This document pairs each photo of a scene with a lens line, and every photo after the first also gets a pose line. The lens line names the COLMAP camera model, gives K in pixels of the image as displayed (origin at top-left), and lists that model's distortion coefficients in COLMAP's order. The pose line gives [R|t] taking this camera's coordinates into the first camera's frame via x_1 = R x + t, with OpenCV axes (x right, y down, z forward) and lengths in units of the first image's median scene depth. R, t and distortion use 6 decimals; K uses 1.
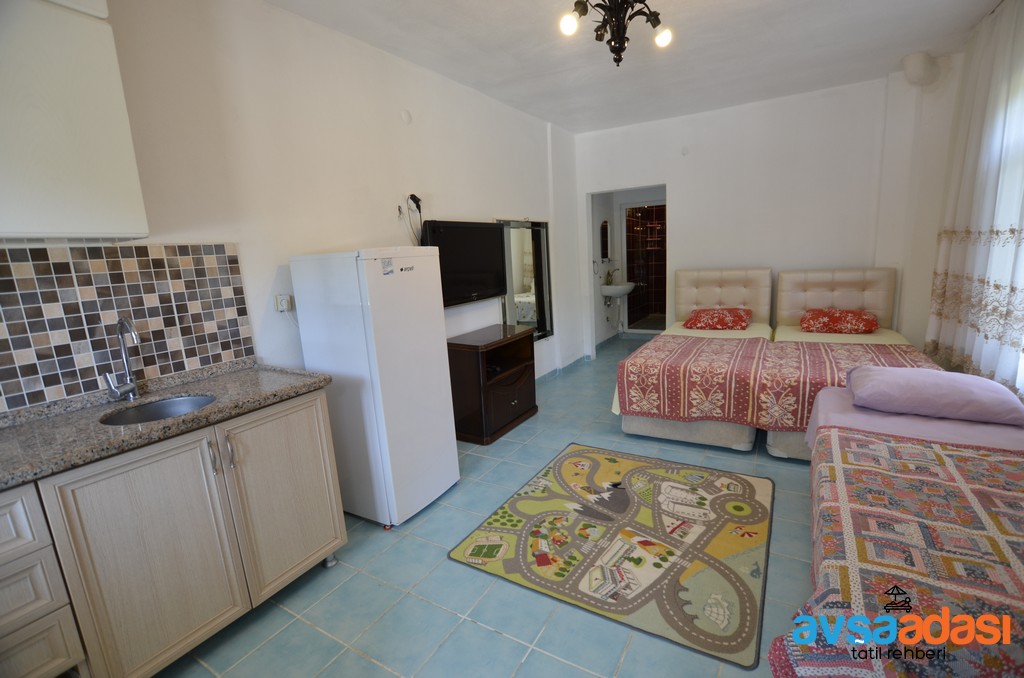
lens RADIAL K [[451.1, 0, 531.6], [0, 451.1, 338.1], [0, 0, 1]] dist [-0.027538, 0.001490]
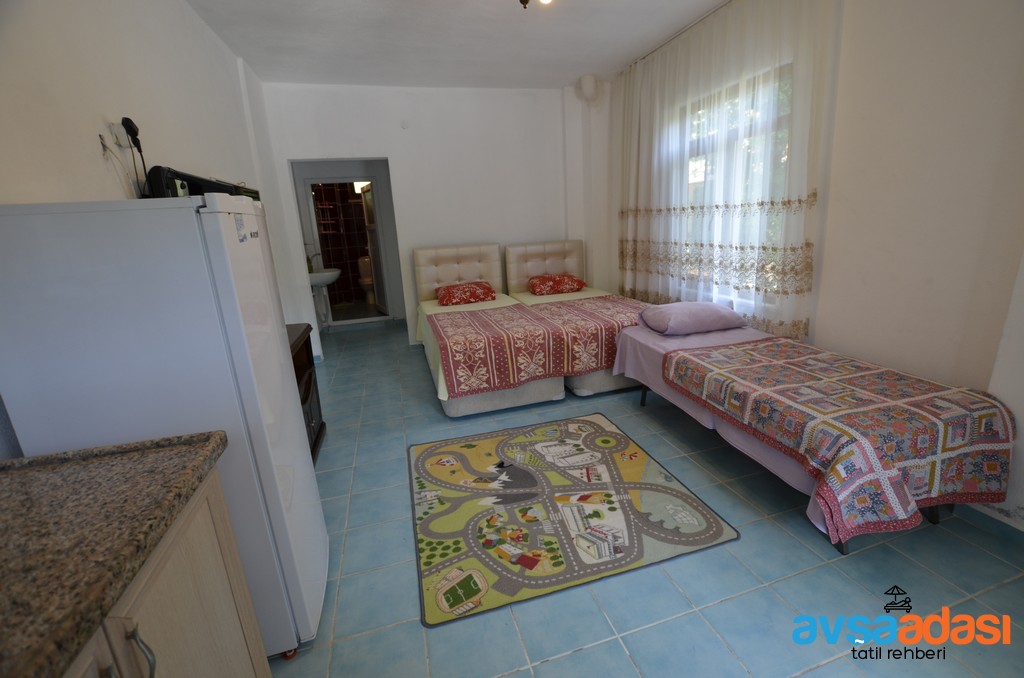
lens RADIAL K [[451.1, 0, 531.6], [0, 451.1, 338.1], [0, 0, 1]] dist [-0.027538, 0.001490]
pose [[0.684192, -0.164892, 0.710417, -0.398873], [0.149969, 0.985098, 0.084213, -0.009224], [-0.713716, 0.048923, 0.698724, 0.271159]]
